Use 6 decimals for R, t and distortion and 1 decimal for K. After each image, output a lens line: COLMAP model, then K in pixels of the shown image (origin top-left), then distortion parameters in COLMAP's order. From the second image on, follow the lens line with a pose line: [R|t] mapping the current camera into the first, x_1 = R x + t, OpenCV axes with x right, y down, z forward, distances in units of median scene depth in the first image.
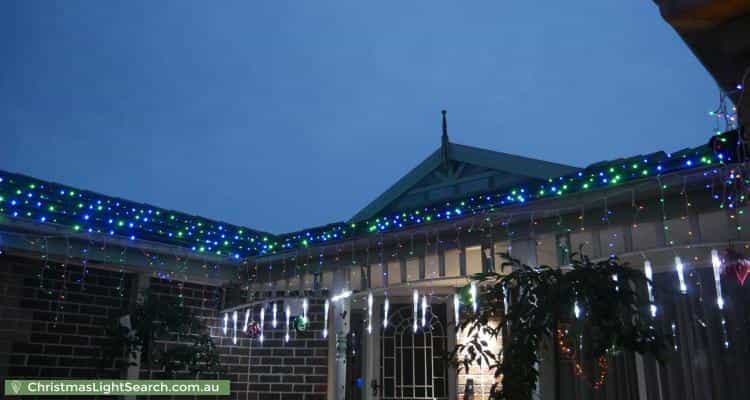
lens RADIAL K [[588.1, 0, 376.1], [0, 588.1, 217.4], [0, 0, 1]] dist [-0.006909, -0.003386]
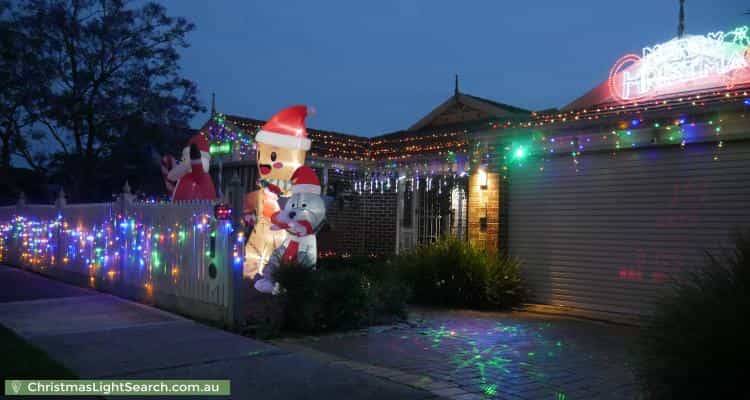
lens RADIAL K [[588.1, 0, 376.1], [0, 588.1, 217.4], [0, 0, 1]] dist [-0.006909, -0.003386]
pose [[0.994155, 0.013897, -0.107065, 0.100111], [0.013230, 0.968524, 0.248568, -0.318297], [0.107150, -0.248531, 0.962679, -1.464447]]
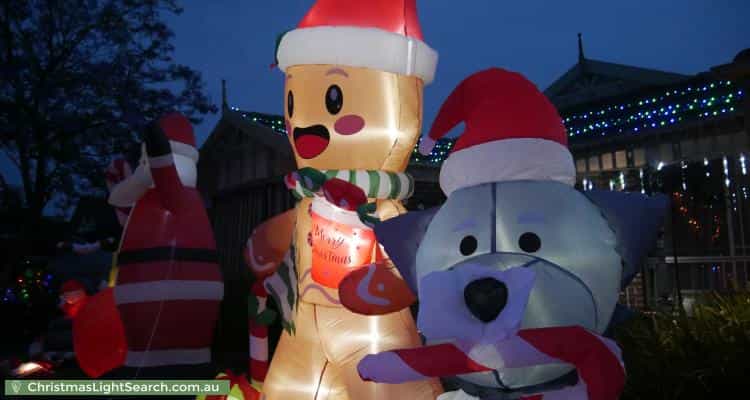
lens RADIAL K [[588.1, 0, 376.1], [0, 588.1, 217.4], [0, 0, 1]] dist [-0.006909, -0.003386]
pose [[0.981813, -0.062481, -0.179273, -0.174936], [0.097057, 0.976756, 0.191123, -0.115801], [0.163164, -0.205047, 0.965056, -0.596763]]
